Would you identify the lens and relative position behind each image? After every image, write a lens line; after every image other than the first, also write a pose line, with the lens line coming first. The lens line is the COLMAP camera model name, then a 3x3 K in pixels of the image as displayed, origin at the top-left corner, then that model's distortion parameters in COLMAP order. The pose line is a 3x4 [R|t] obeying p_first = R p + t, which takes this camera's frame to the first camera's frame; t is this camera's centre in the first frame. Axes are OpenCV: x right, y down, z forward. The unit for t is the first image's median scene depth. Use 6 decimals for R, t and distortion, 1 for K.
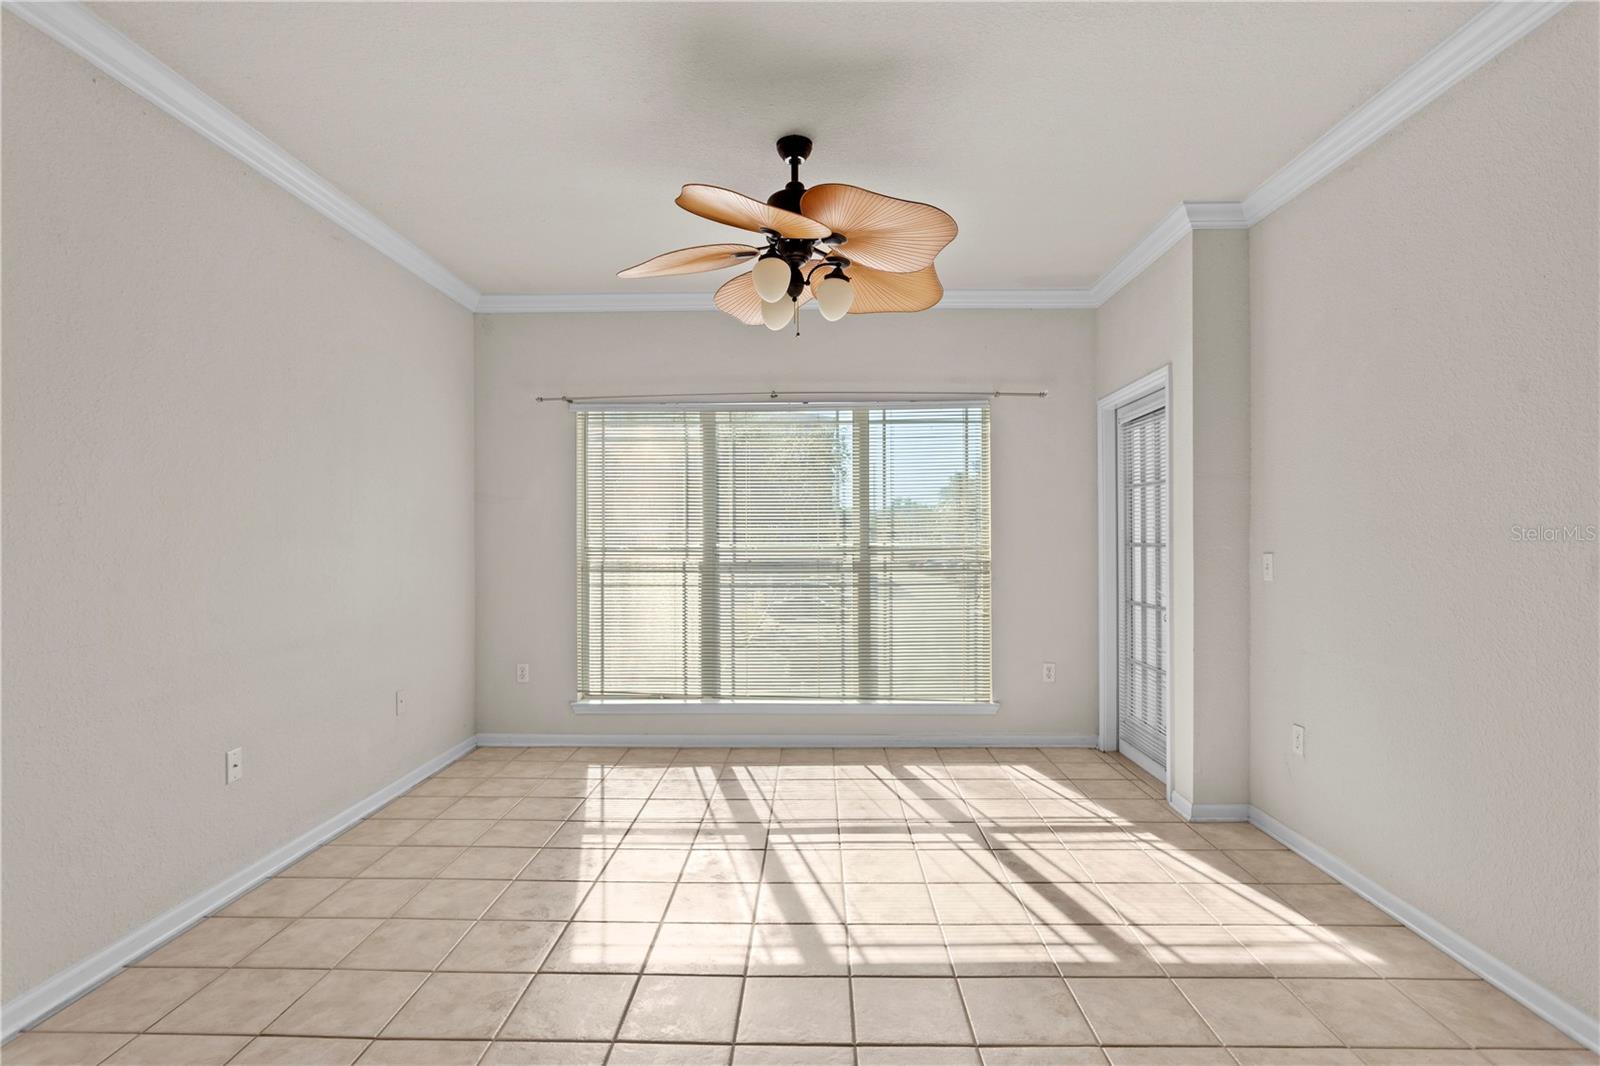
lens RADIAL K [[790.2, 0, 796.8], [0, 790.2, 529.8], [0, 0, 1]] dist [-0.019111, 0.008051]
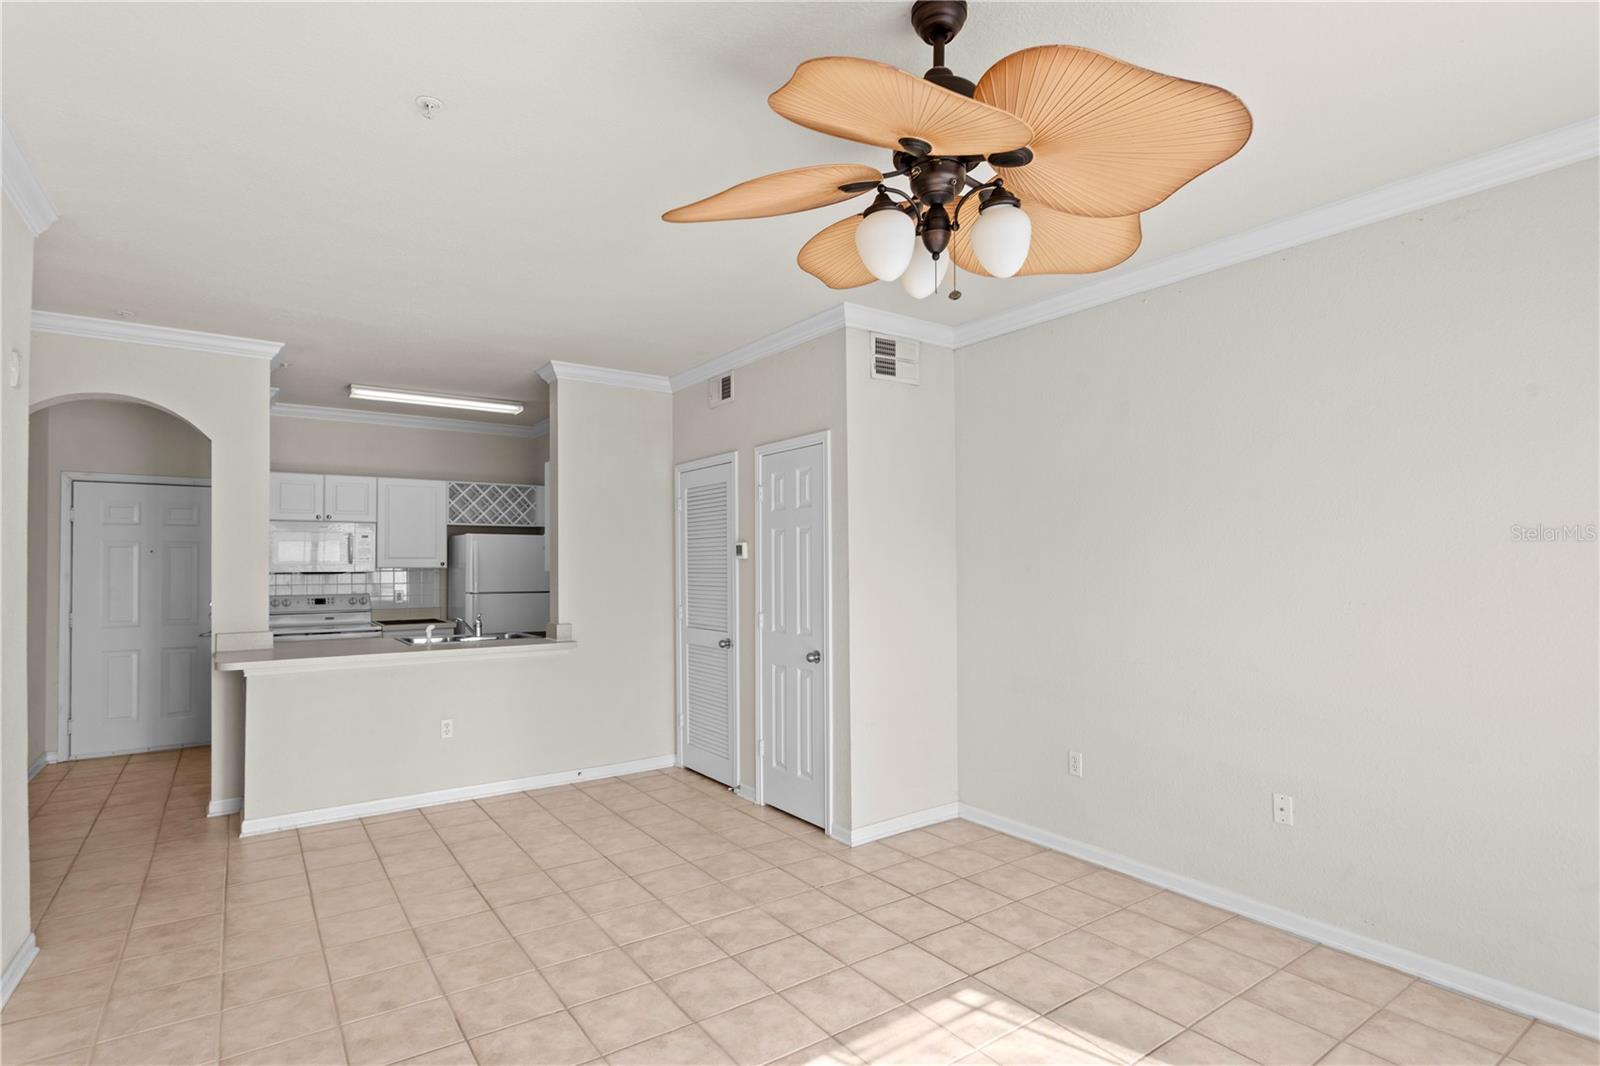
lens RADIAL K [[790.2, 0, 799.7], [0, 790.2, 555.1], [0, 0, 1]] dist [-0.019111, 0.008051]
pose [[-0.801684, -0.005650, -0.597722, 0.393246], [0.006323, 0.999819, -0.017931, -0.031124], [0.597715, -0.018154, -0.801503, 1.223098]]
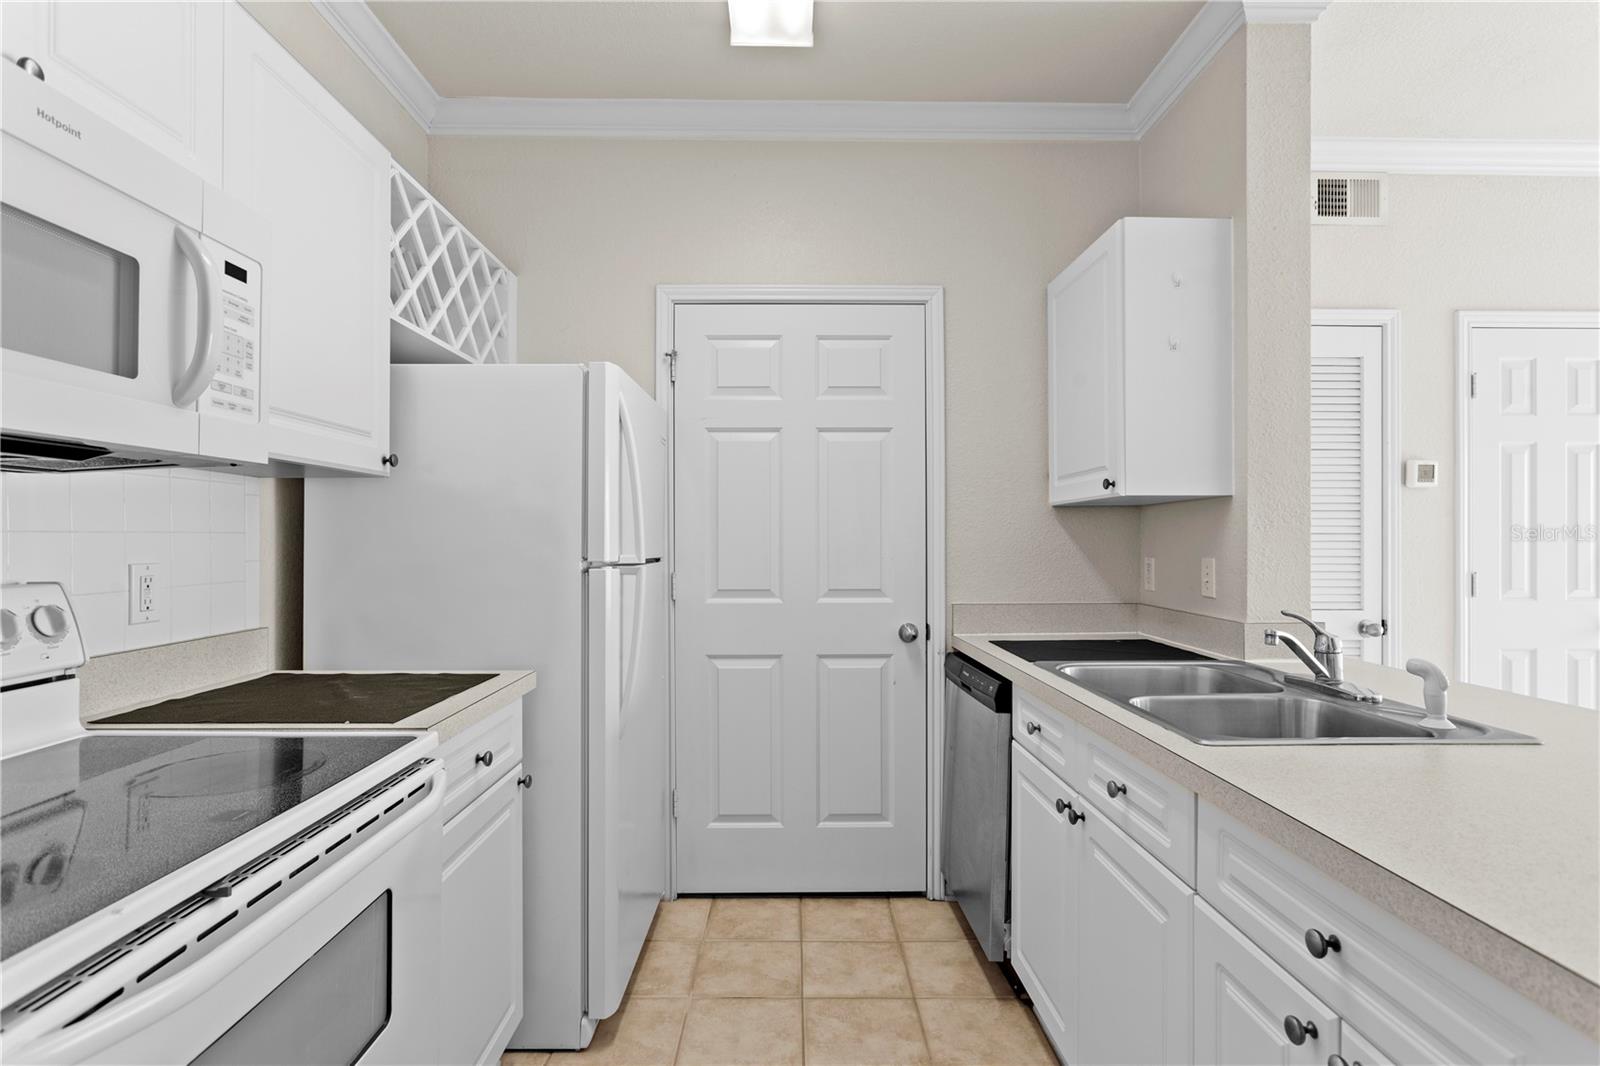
lens RADIAL K [[790.2, 0, 794.3], [0, 790.2, 537.4], [0, 0, 1]] dist [-0.019111, 0.008051]
pose [[0.032256, 0.000455, -0.999480, 0.467918], [0.002708, 0.999996, 0.000542, 0.003547], [0.999476, -0.002724, 0.032255, -0.712781]]
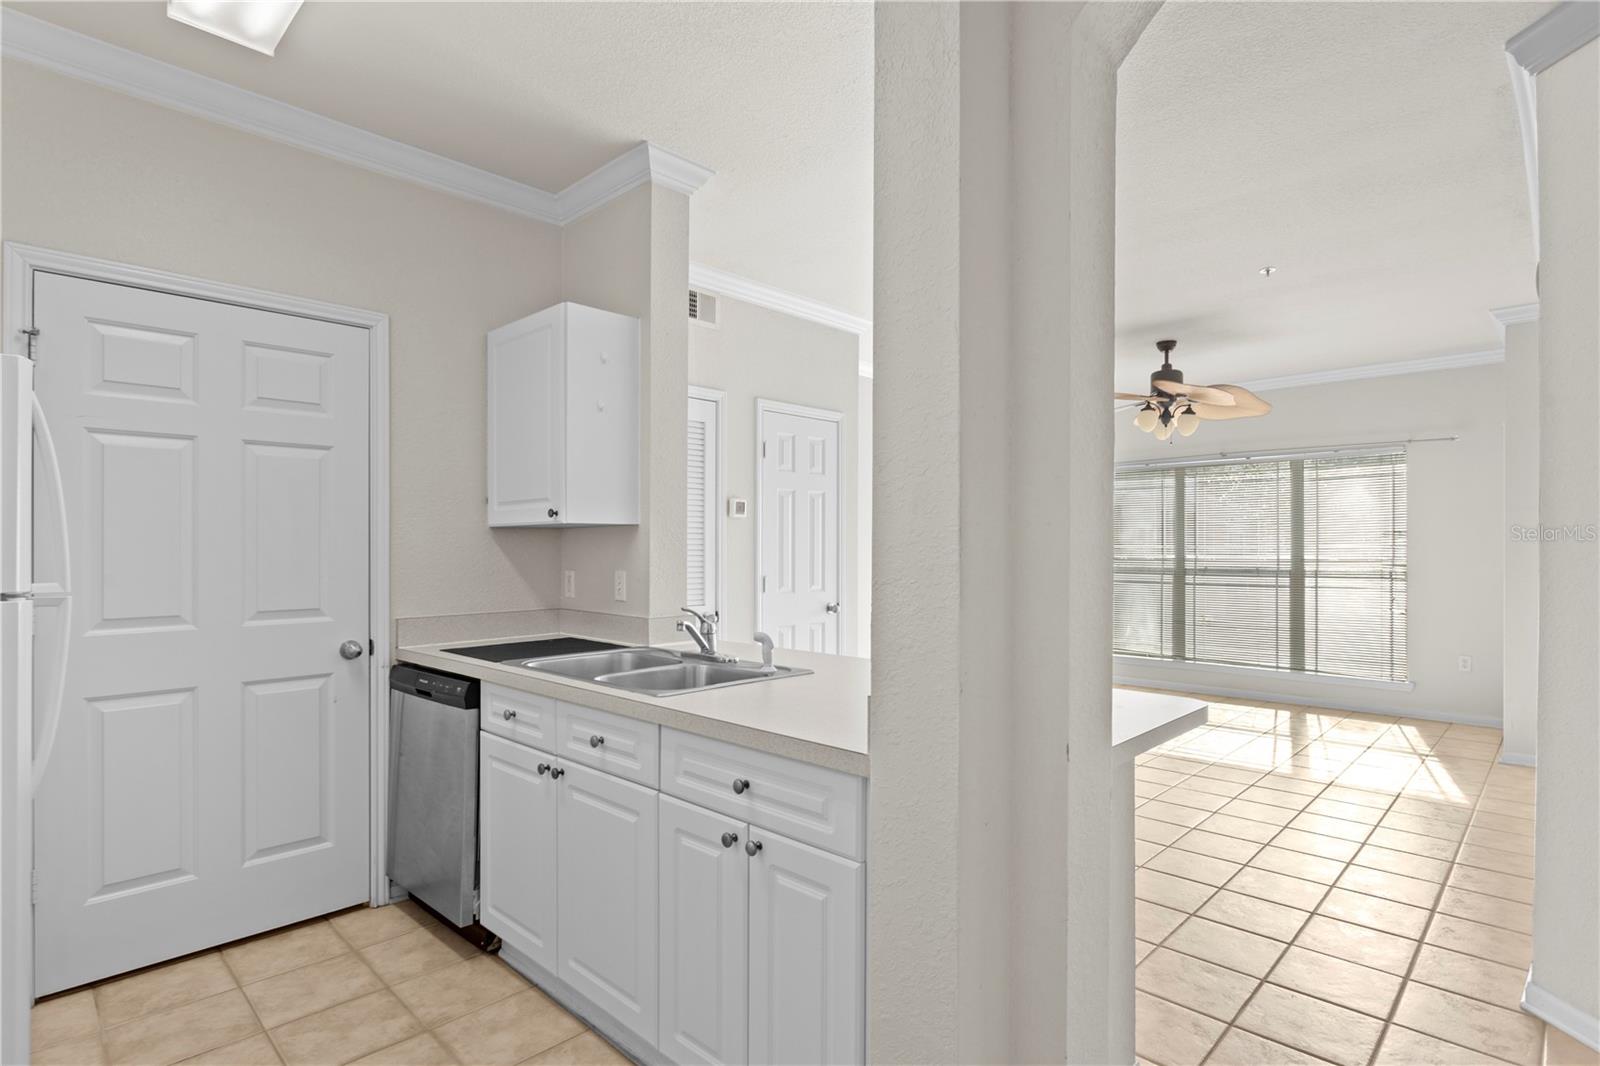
lens RADIAL K [[790.2, 0, 796.9], [0, 790.2, 545.7], [0, 0, 1]] dist [-0.019111, 0.008051]
pose [[0.725150, 0.000736, -0.688591, 0.557425], [0.000754, 0.999998, 0.001863, -0.006965], [0.688591, -0.001870, 0.725148, -0.837378]]
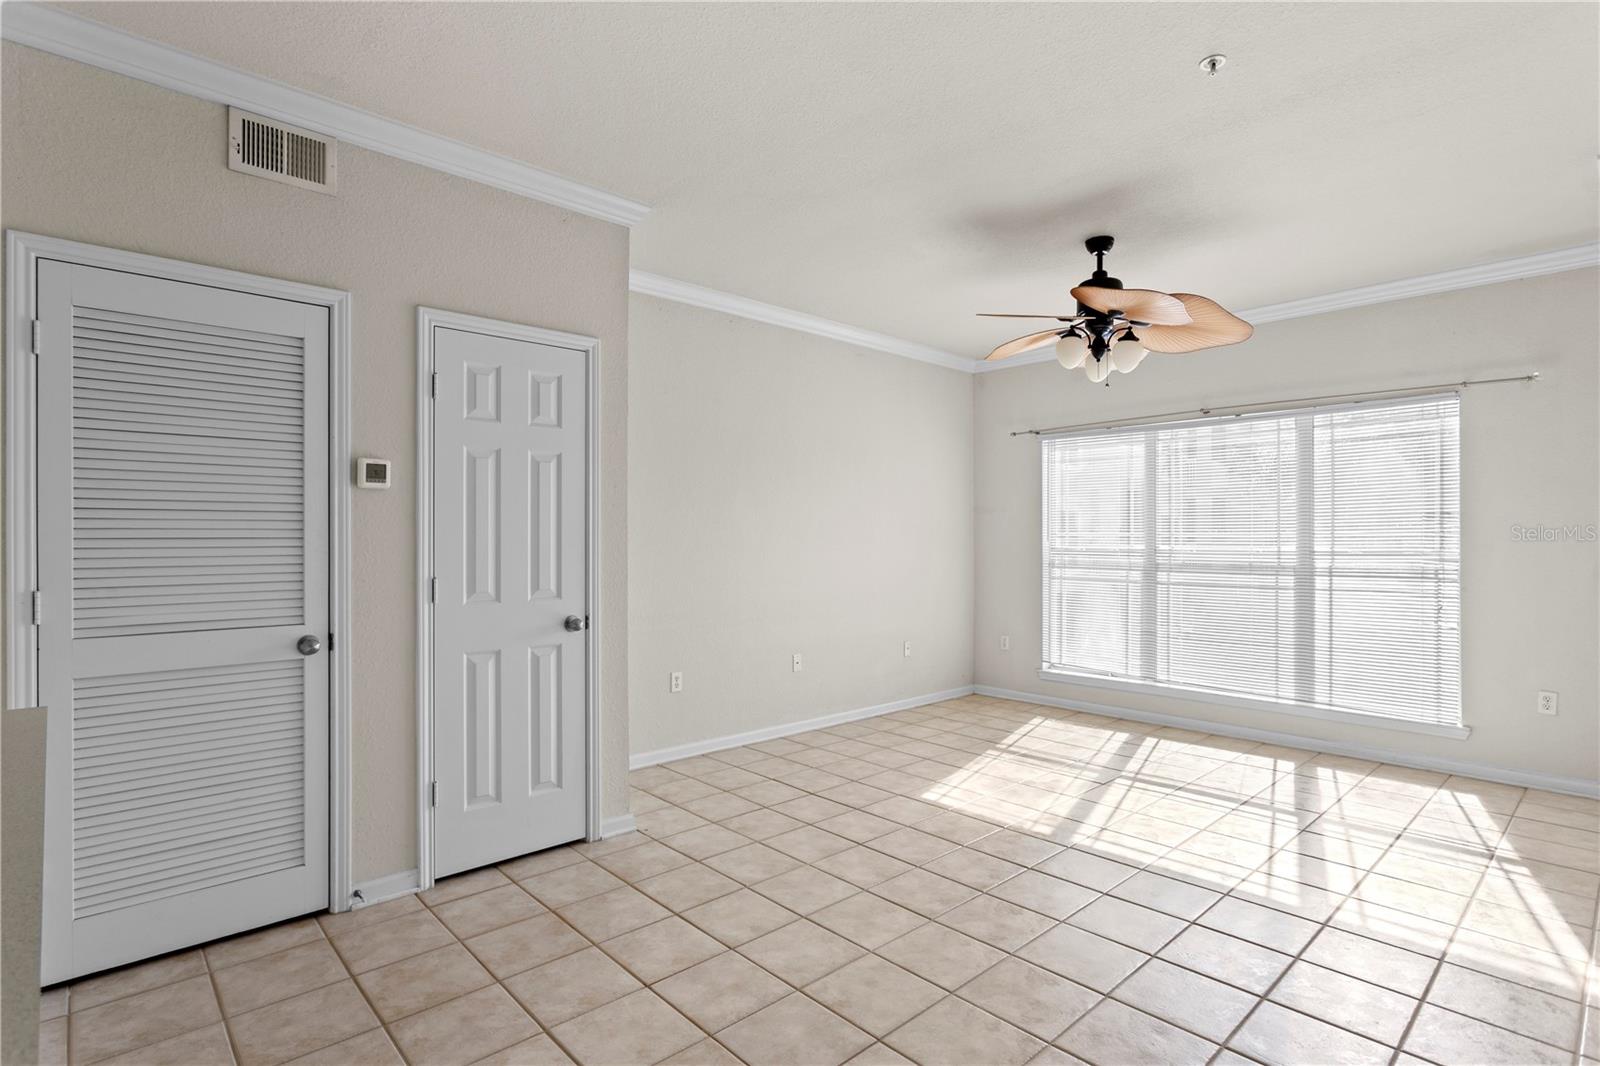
lens RADIAL K [[790.2, 0, 789.3], [0, 790.2, 536.5], [0, 0, 1]] dist [-0.019111, 0.008051]
pose [[0.688922, 0.003026, -0.724829, 0.504673], [0.000434, 0.999989, 0.004588, -0.003206], [0.724836, -0.003475, 0.688913, -0.237978]]
